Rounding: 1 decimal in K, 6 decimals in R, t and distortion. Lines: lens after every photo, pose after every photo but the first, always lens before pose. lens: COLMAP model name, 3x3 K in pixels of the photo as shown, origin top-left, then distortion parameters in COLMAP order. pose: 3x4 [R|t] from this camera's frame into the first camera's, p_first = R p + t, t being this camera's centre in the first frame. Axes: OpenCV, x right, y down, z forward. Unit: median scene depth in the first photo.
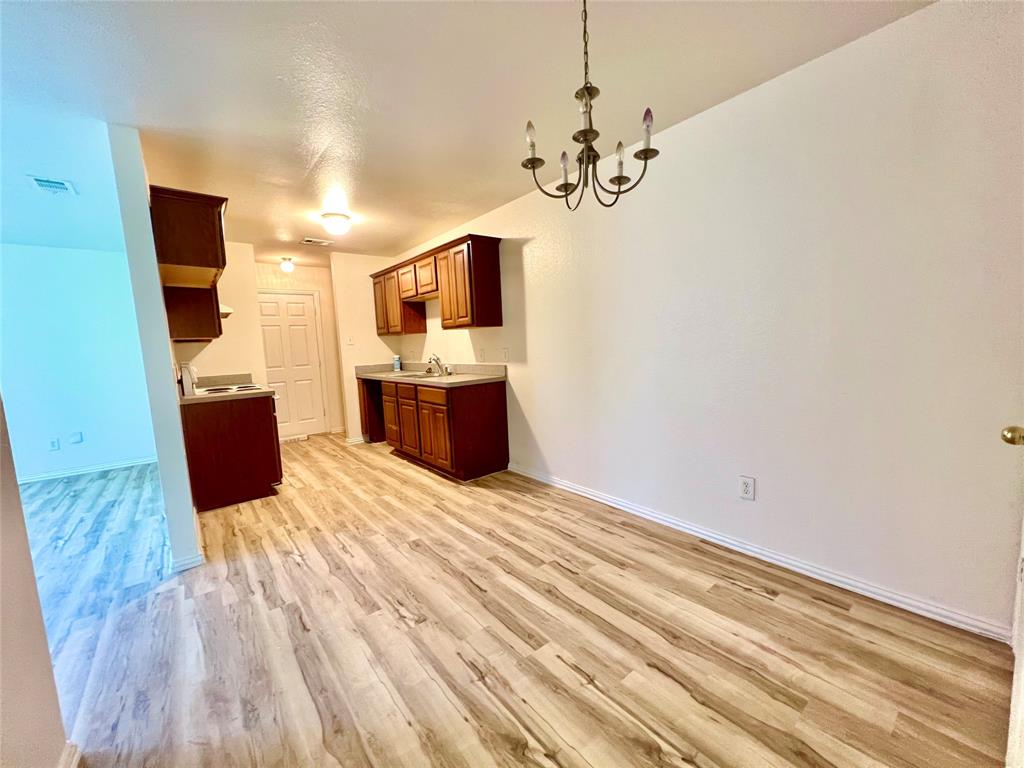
lens RADIAL K [[408.7, 0, 513.1], [0, 408.7, 386.8], [0, 0, 1]] dist [0.000270, -0.000040]
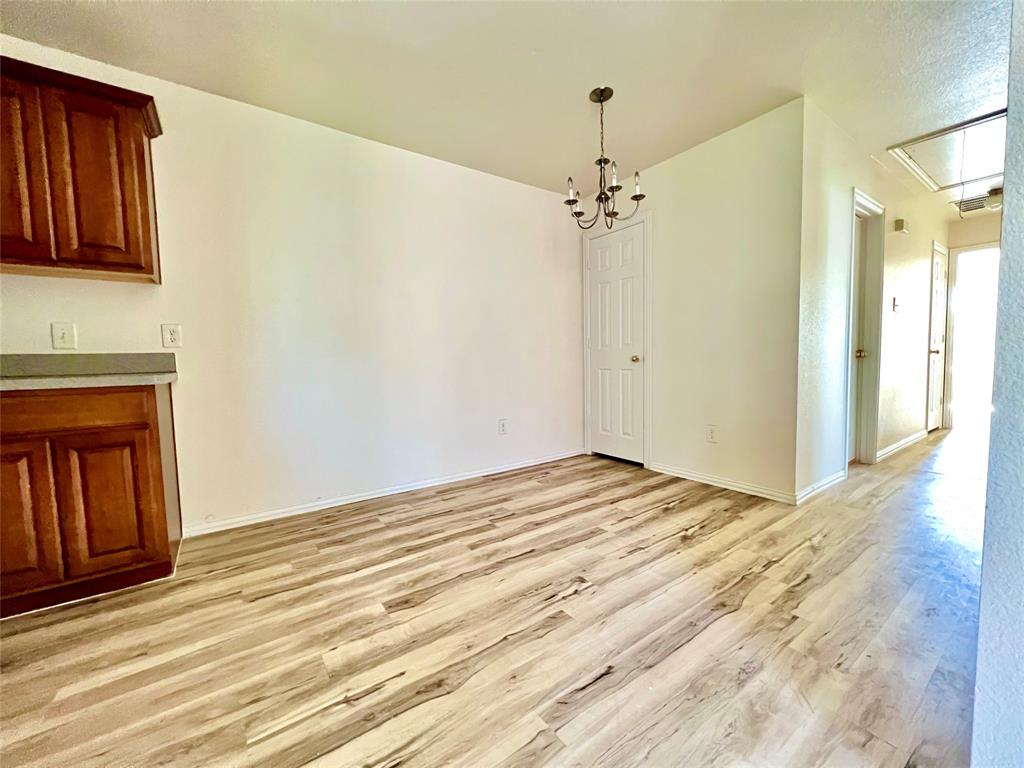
lens RADIAL K [[408.7, 0, 509.7], [0, 408.7, 387.5], [0, 0, 1]] dist [0.000270, -0.000040]
pose [[0.066065, -0.024886, 0.997505, -0.772214], [0.129819, 0.991406, 0.016136, 0.064348], [-0.989334, 0.128429, 0.068728, 0.691425]]
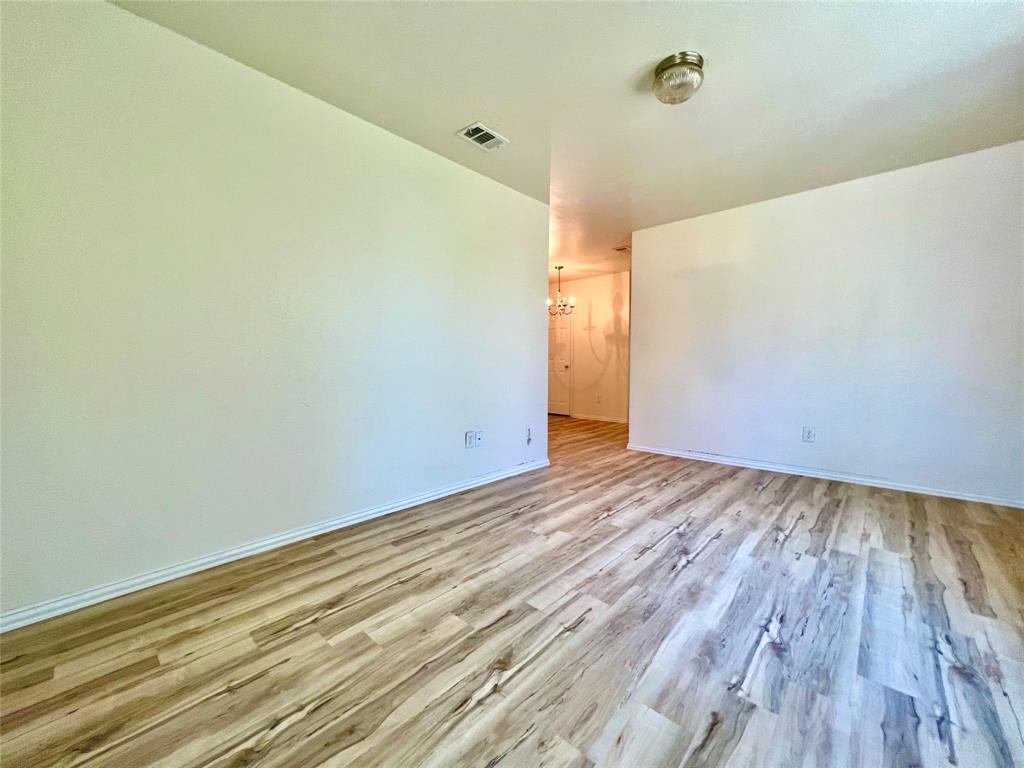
lens RADIAL K [[408.7, 0, 510.4], [0, 408.7, 386.8], [0, 0, 1]] dist [0.000270, -0.000040]
pose [[-0.148313, -0.011900, 0.988869, -2.084221], [0.117141, 0.992677, 0.029515, 0.058819], [-0.981978, 0.120215, -0.145833, 1.149910]]
